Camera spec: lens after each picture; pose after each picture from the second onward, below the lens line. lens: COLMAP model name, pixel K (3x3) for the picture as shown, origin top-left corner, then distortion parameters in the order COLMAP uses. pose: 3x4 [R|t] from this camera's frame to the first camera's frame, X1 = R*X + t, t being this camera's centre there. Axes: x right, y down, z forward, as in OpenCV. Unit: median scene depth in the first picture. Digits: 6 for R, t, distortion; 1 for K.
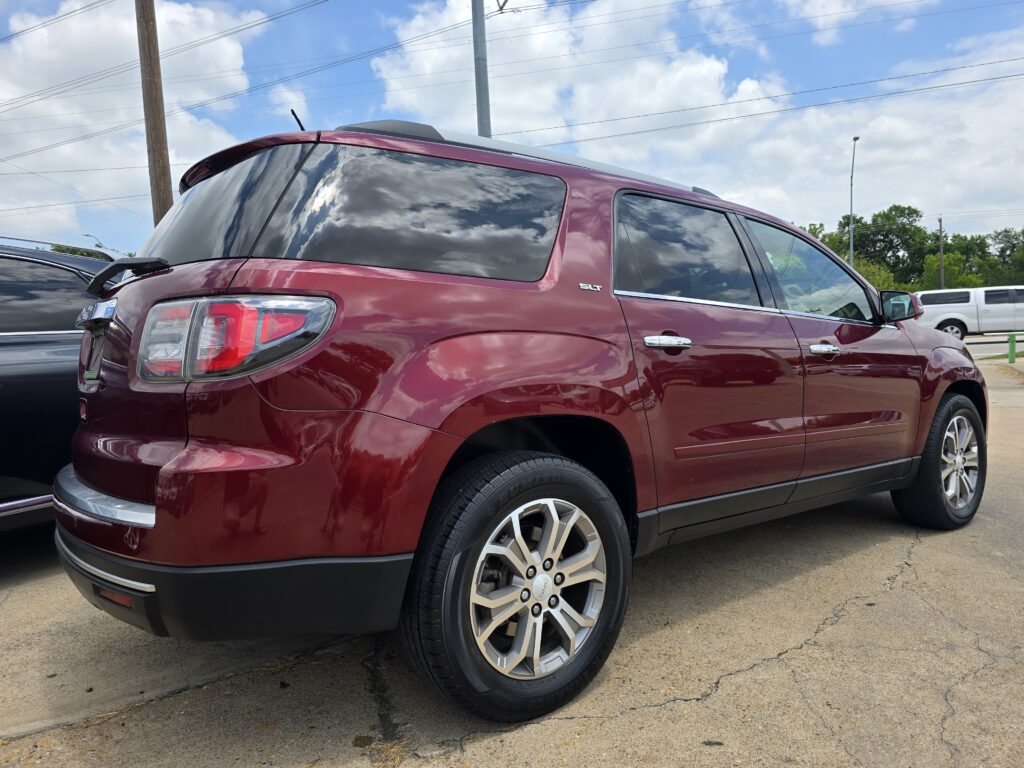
lens RADIAL K [[745.5, 0, 512.7], [0, 745.5, 411.6], [0, 0, 1]] dist [0.072210, -0.082883]
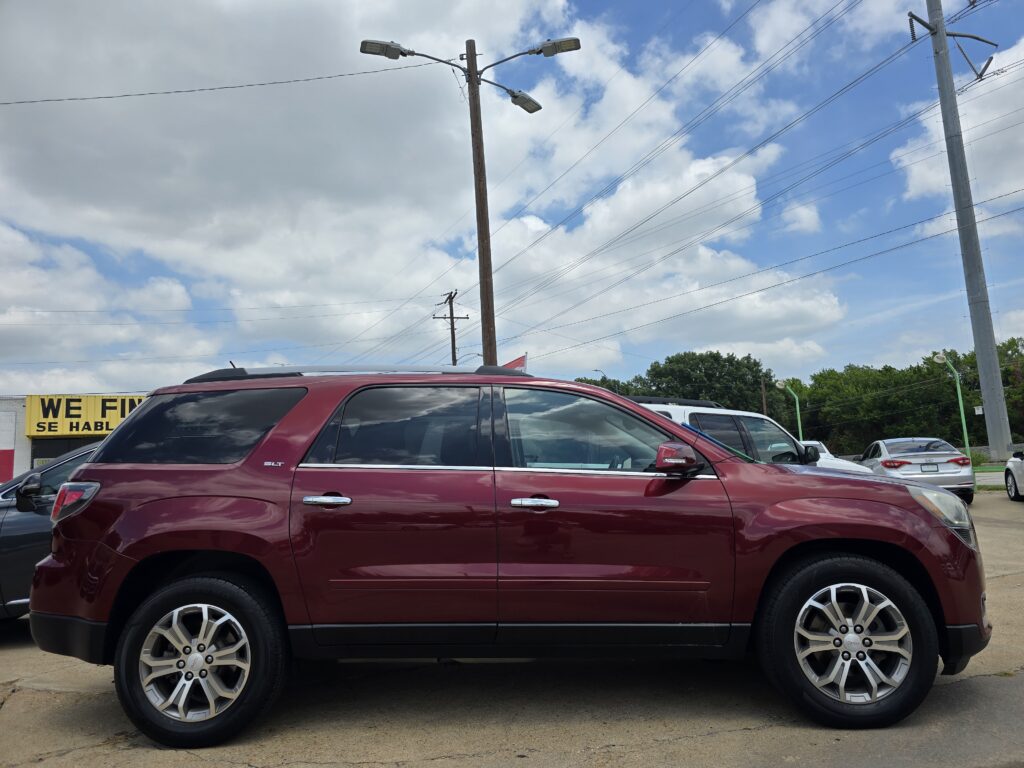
lens RADIAL K [[745.5, 0, 512.7], [0, 745.5, 411.6], [0, 0, 1]] dist [0.072210, -0.082883]
pose [[0.735431, -0.049601, -0.675782, 1.123578], [-0.041123, 0.992212, -0.117578, -0.086767], [0.676351, 0.114261, 0.727663, 0.170366]]
